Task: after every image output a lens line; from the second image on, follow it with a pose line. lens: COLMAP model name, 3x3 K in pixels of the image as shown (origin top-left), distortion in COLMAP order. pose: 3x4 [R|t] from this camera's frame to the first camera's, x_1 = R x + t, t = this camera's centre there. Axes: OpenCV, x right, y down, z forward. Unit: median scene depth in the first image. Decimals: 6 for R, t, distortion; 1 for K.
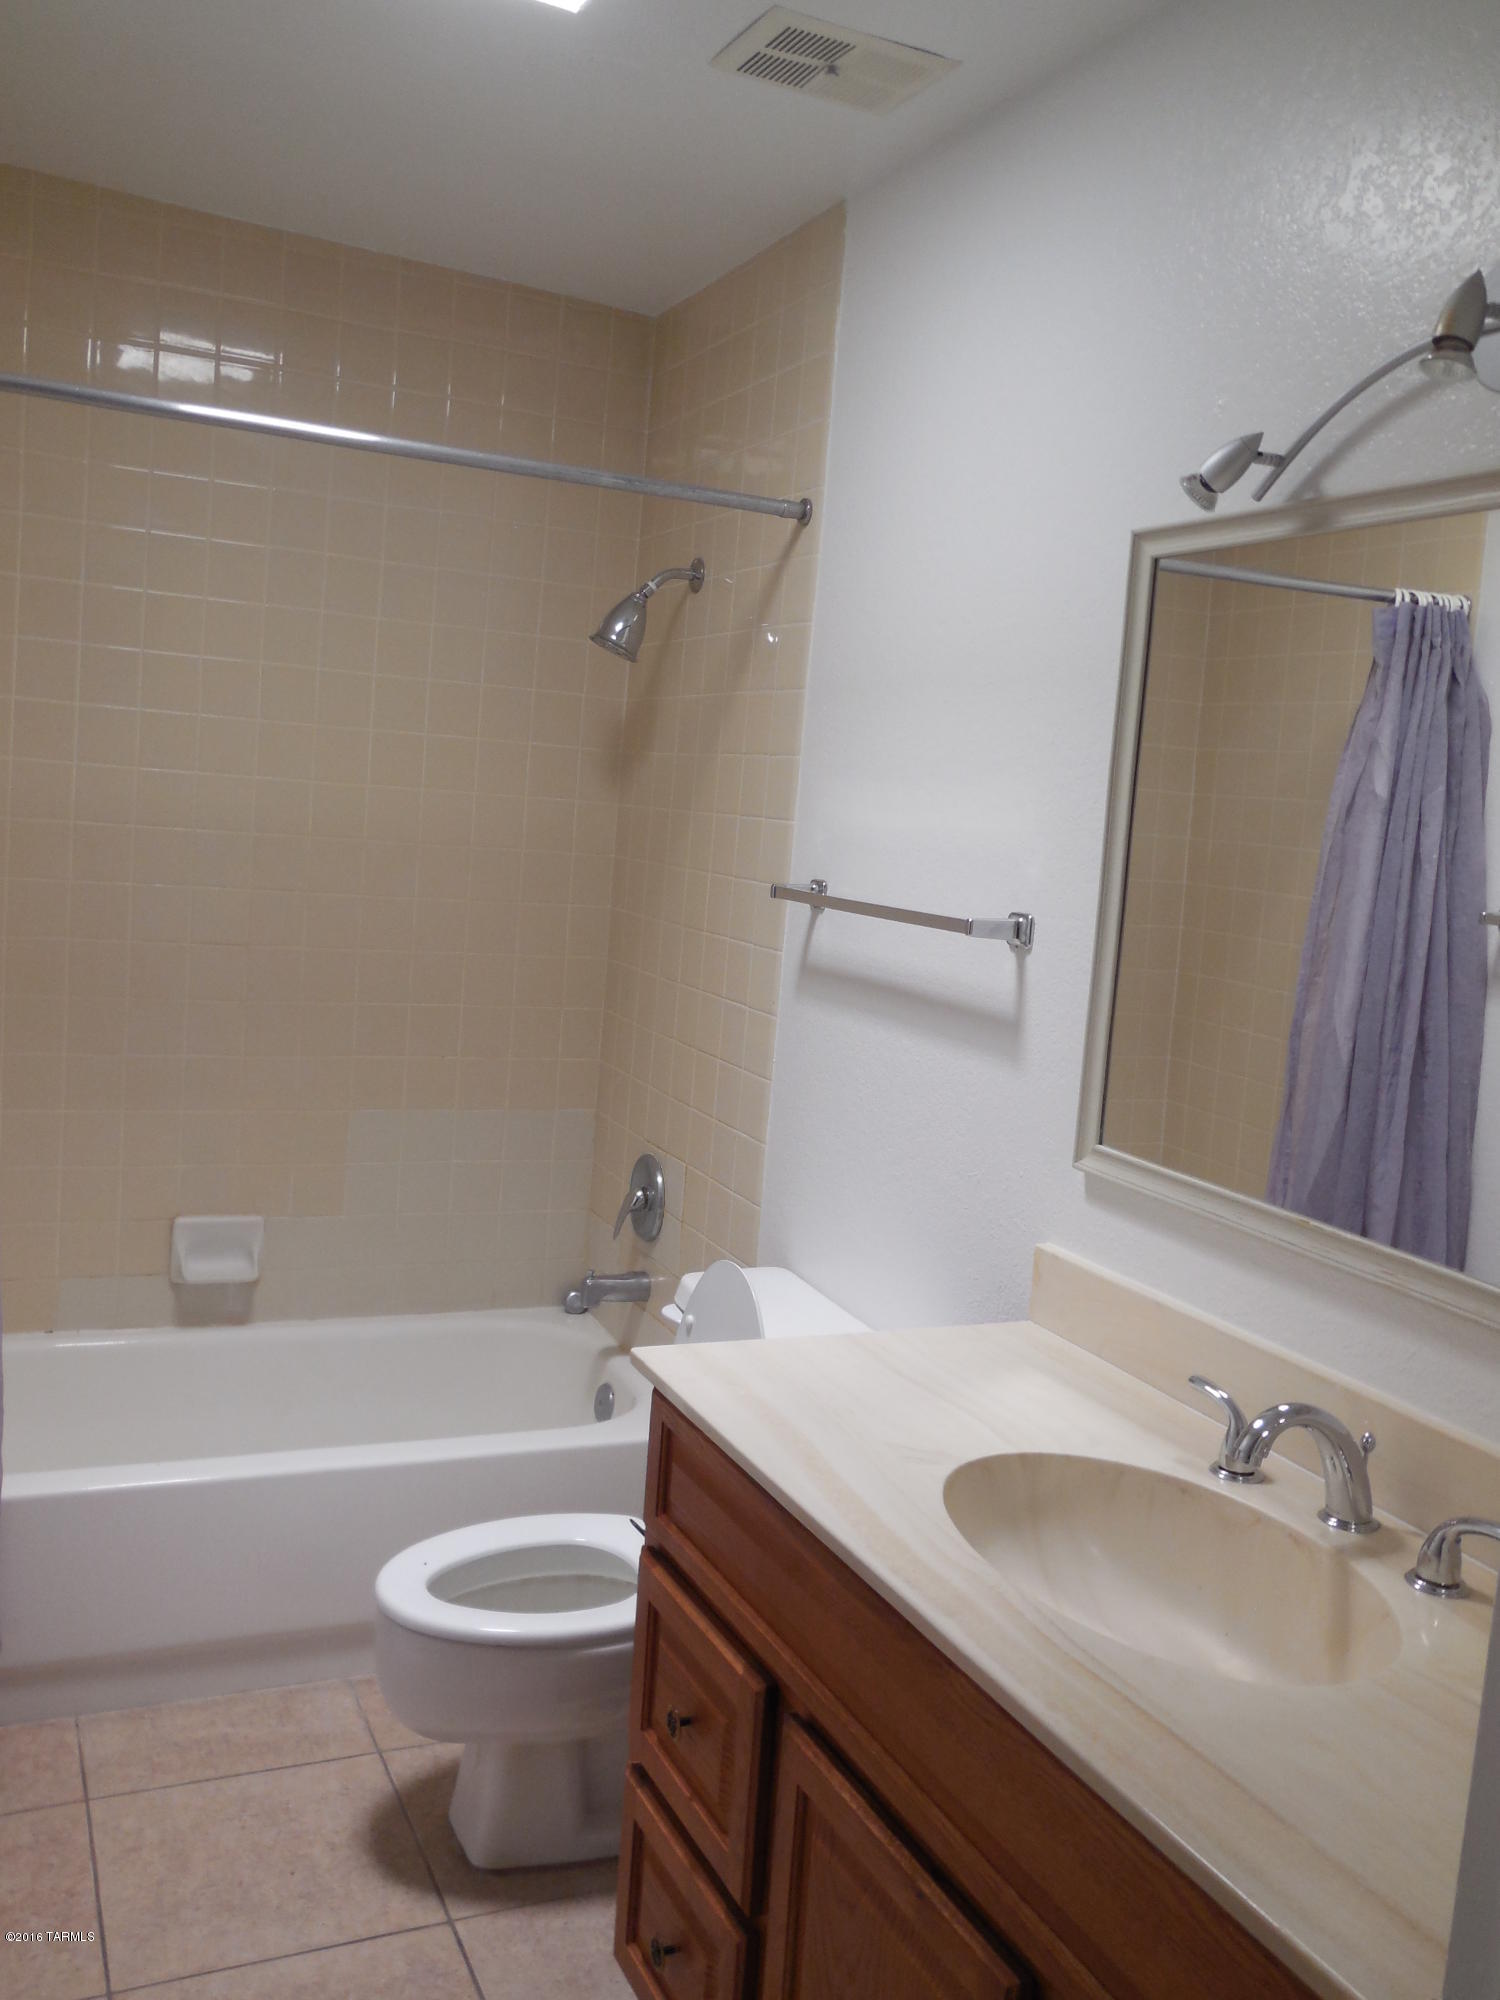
lens RADIAL K [[1772.5, 0, 749.2], [0, 1772.5, 991.7], [0, 0, 1]] dist [-0.003018, 0.057508]
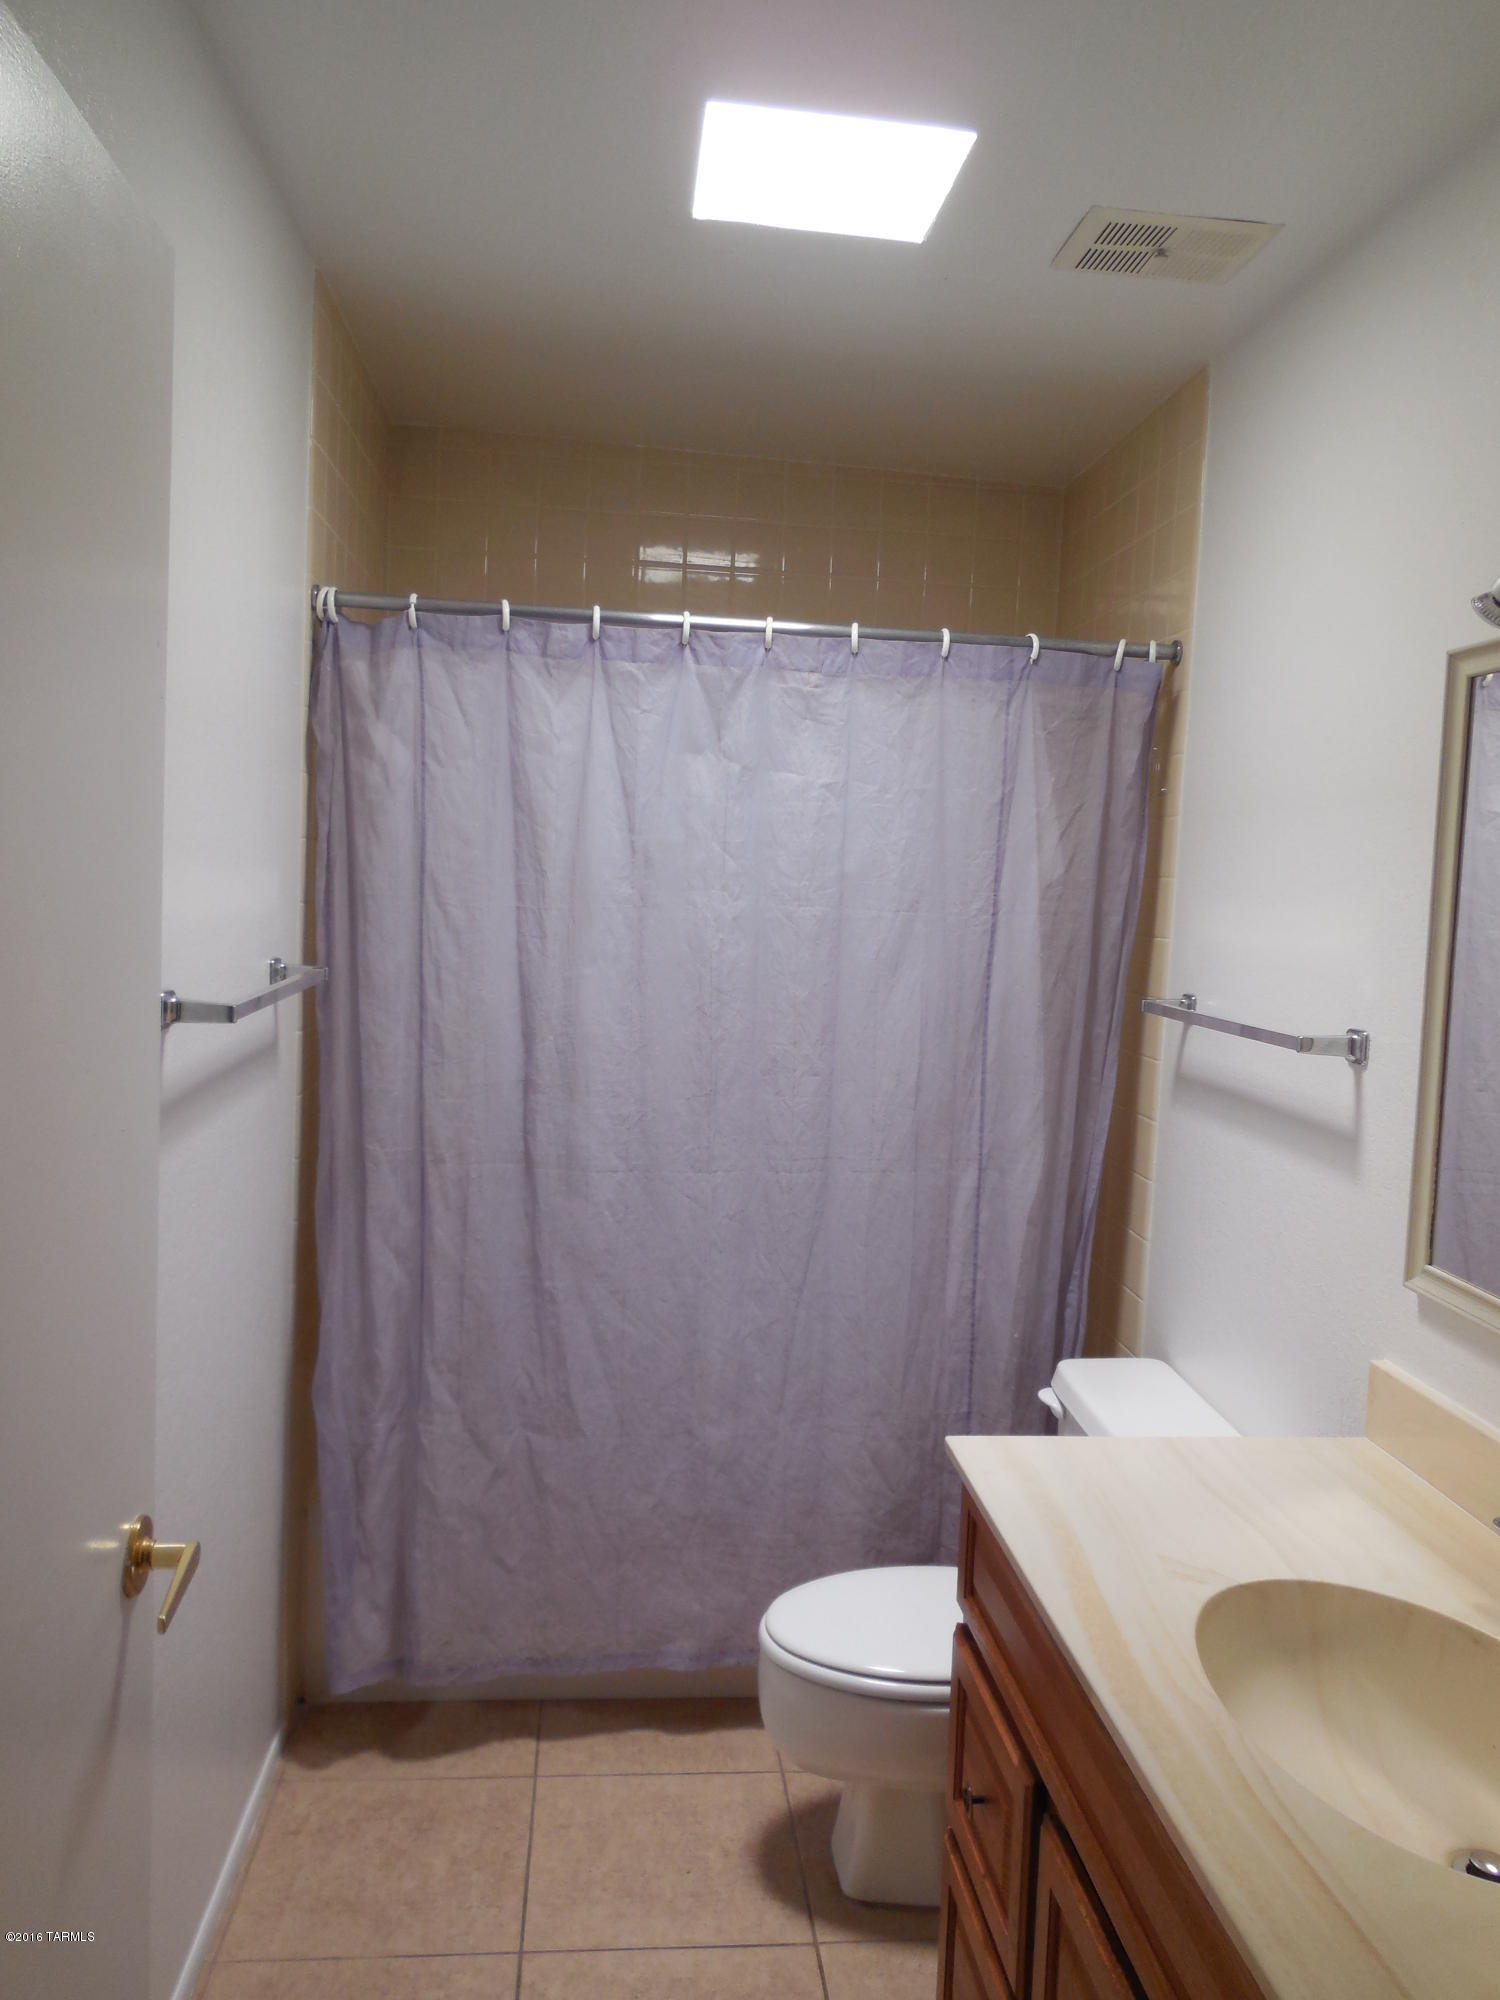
lens RADIAL K [[1547.5, 0, 750.0], [0, 1547.5, 1000.0], [0, 0, 1]] dist [-0.005839, 0.044688]
pose [[0.945725, -0.009673, -0.324823, 0.113797], [-0.006203, 0.998837, -0.047805, -0.016970], [0.324908, 0.047225, 0.944566, 0.047936]]
